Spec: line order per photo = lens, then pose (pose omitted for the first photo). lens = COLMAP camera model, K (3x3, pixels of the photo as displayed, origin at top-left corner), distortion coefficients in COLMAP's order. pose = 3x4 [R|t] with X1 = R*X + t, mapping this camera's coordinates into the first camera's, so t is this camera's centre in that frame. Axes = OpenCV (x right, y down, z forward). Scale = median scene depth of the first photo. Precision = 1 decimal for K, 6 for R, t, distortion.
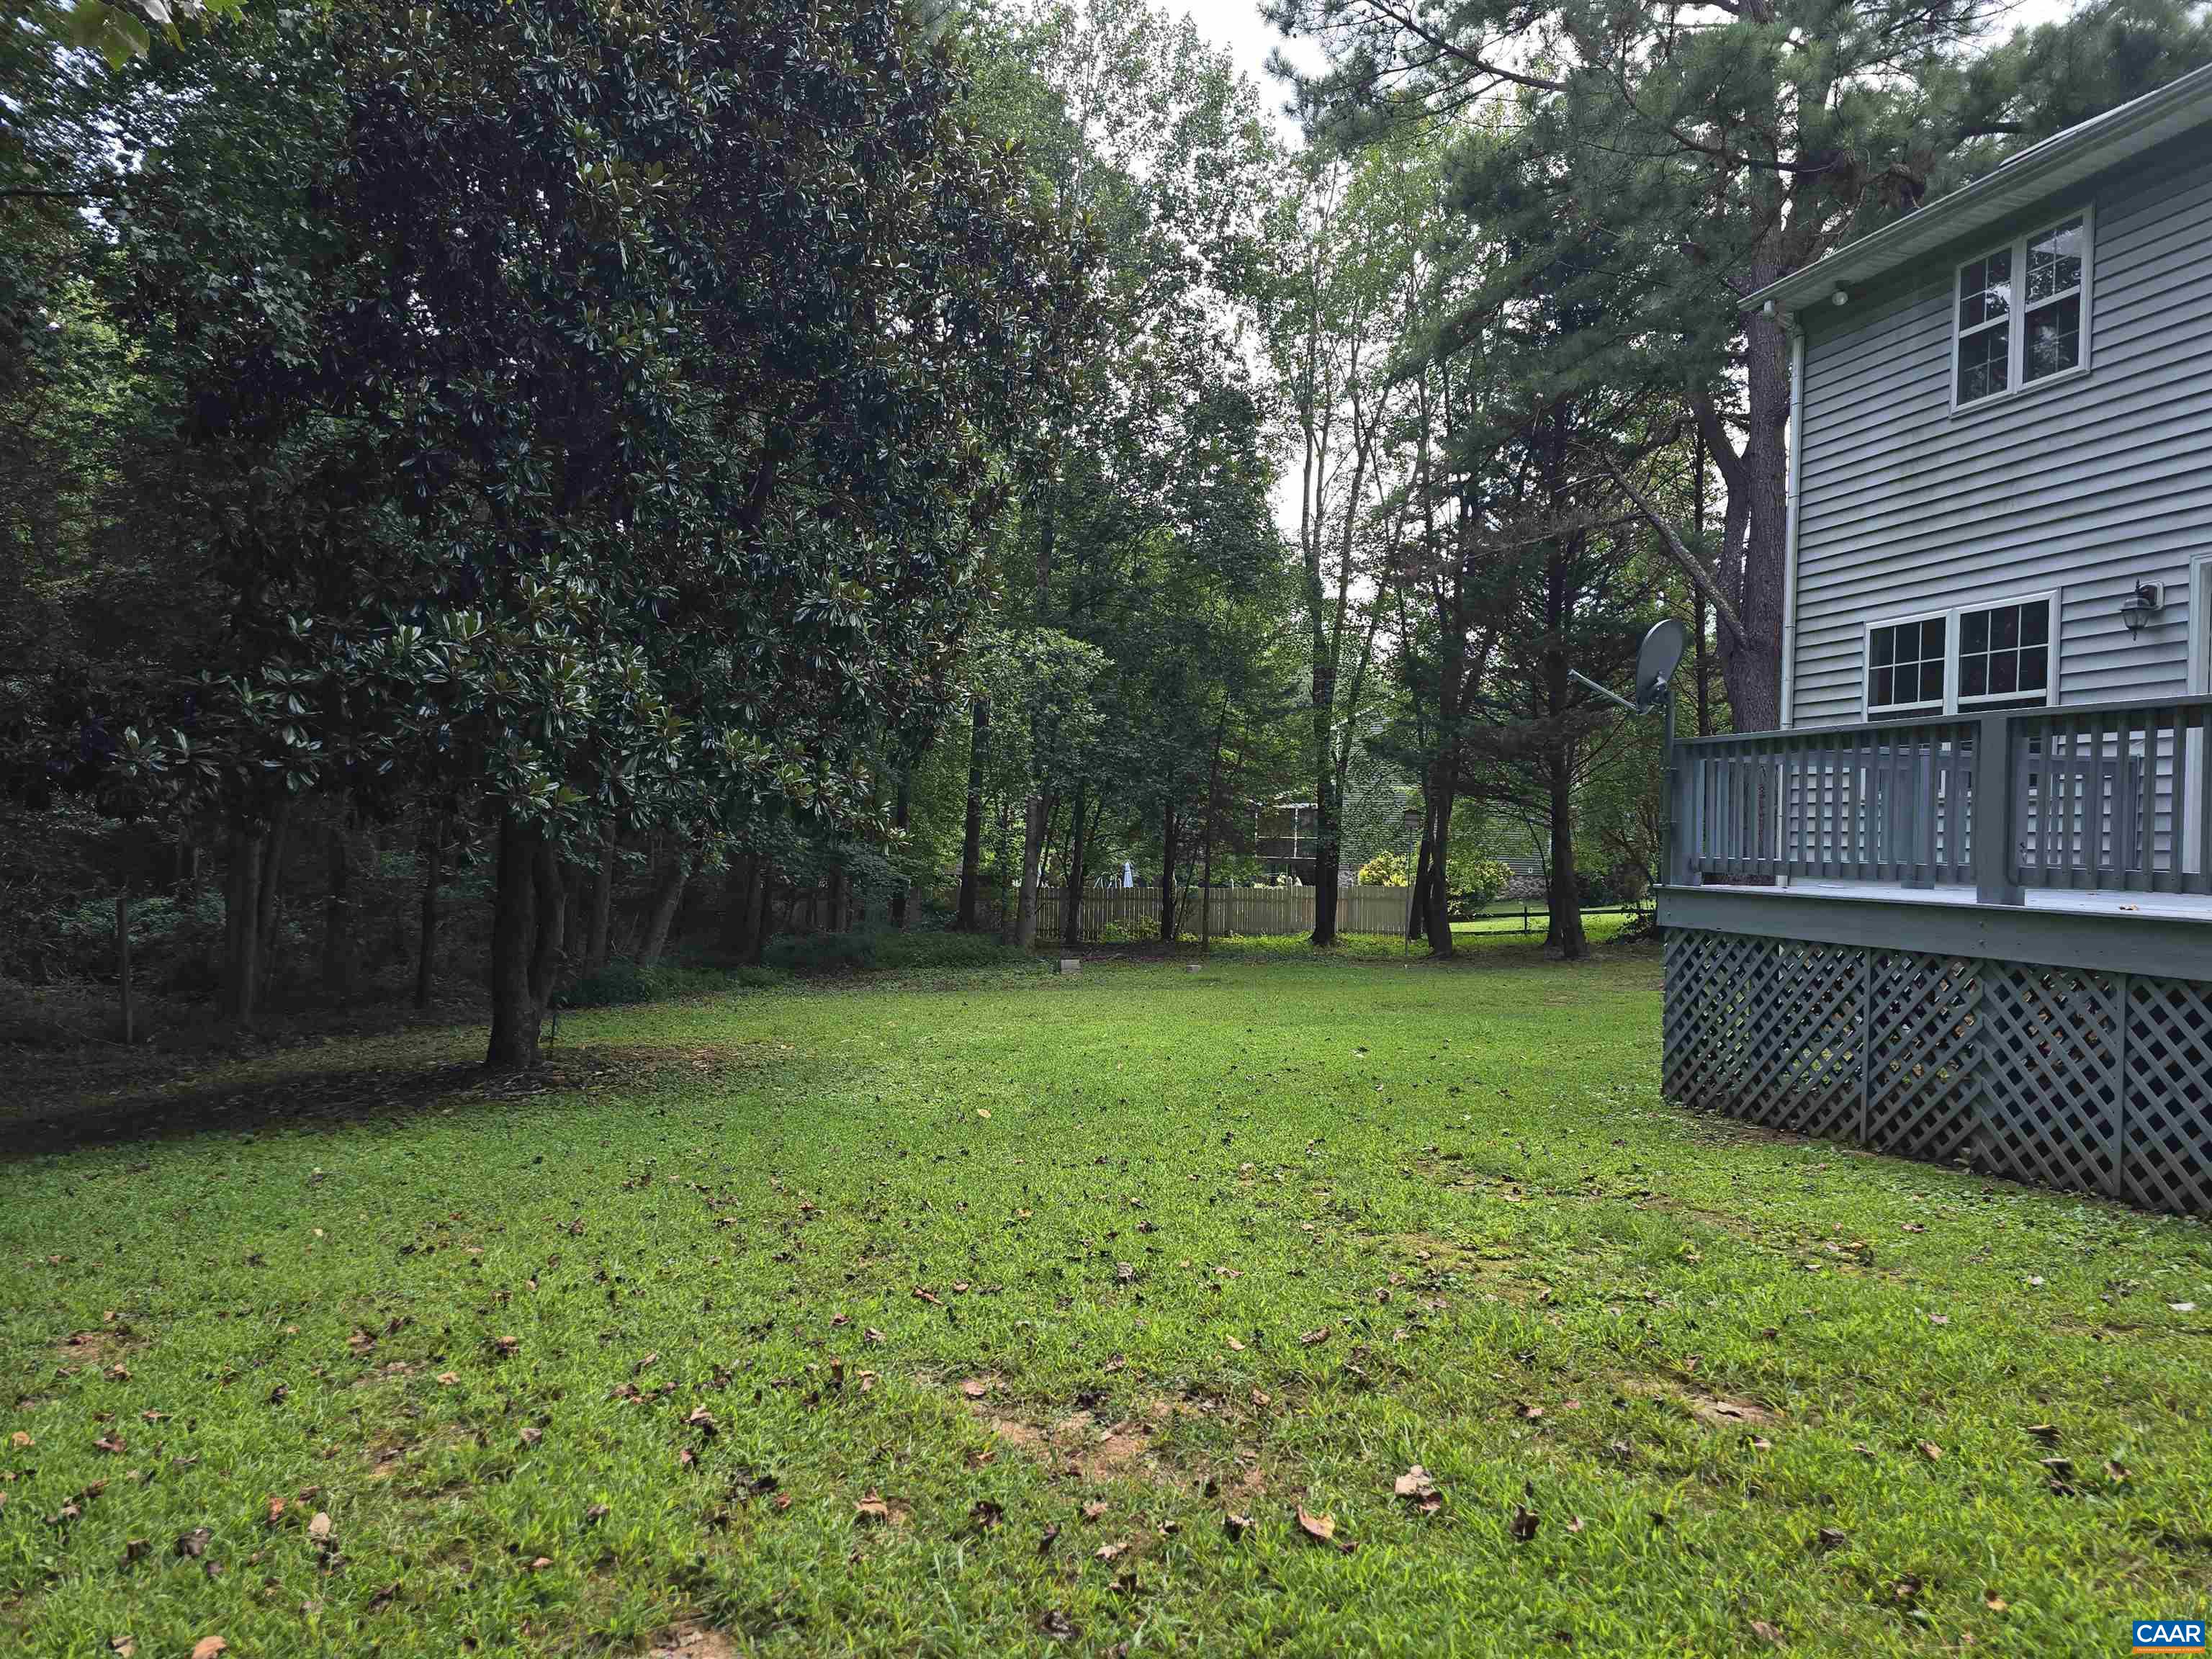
lens RADIAL K [[1464.2, 0, 1100.7], [0, 1464.2, 834.8], [0, 0, 1]] dist [0.062162, -0.036700]
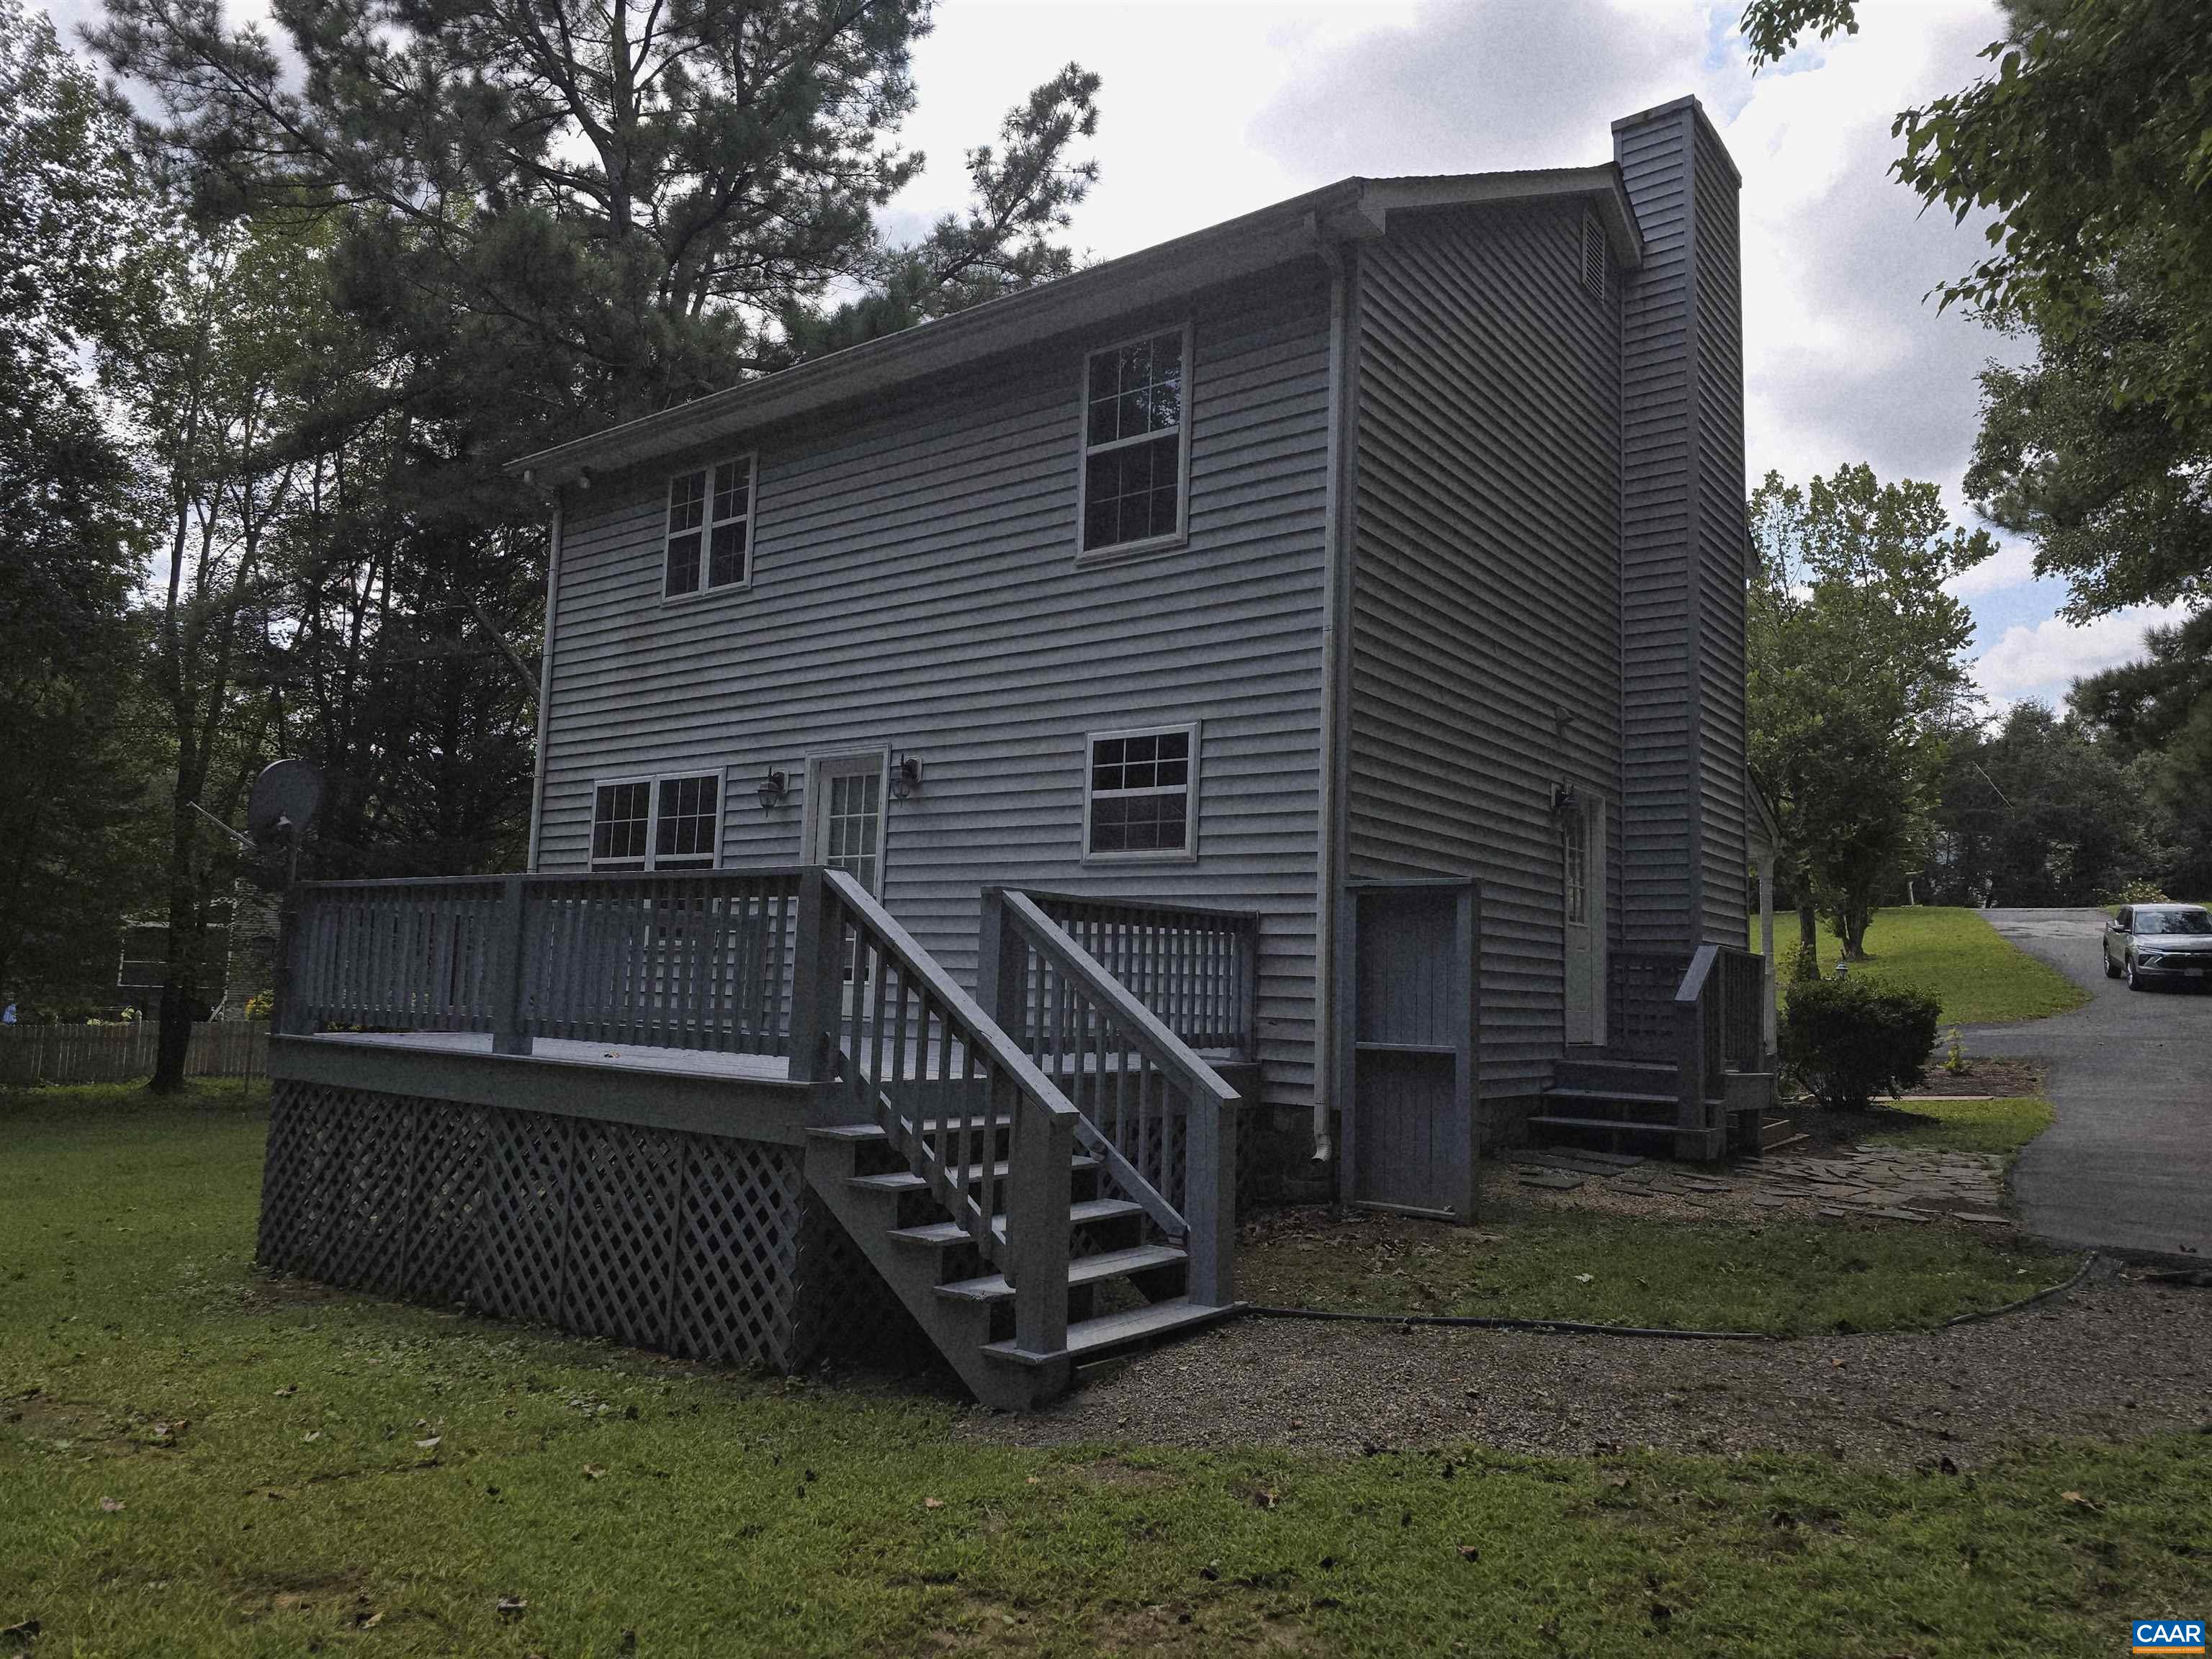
lens RADIAL K [[1464.2, 0, 1100.7], [0, 1464.2, 834.8], [0, 0, 1]] dist [0.062162, -0.036700]
pose [[0.820840, 0.067714, 0.567130, 0.228402], [-0.019174, 0.995655, -0.091128, -0.014114], [-0.570836, 0.063927, 0.818572, -0.088571]]
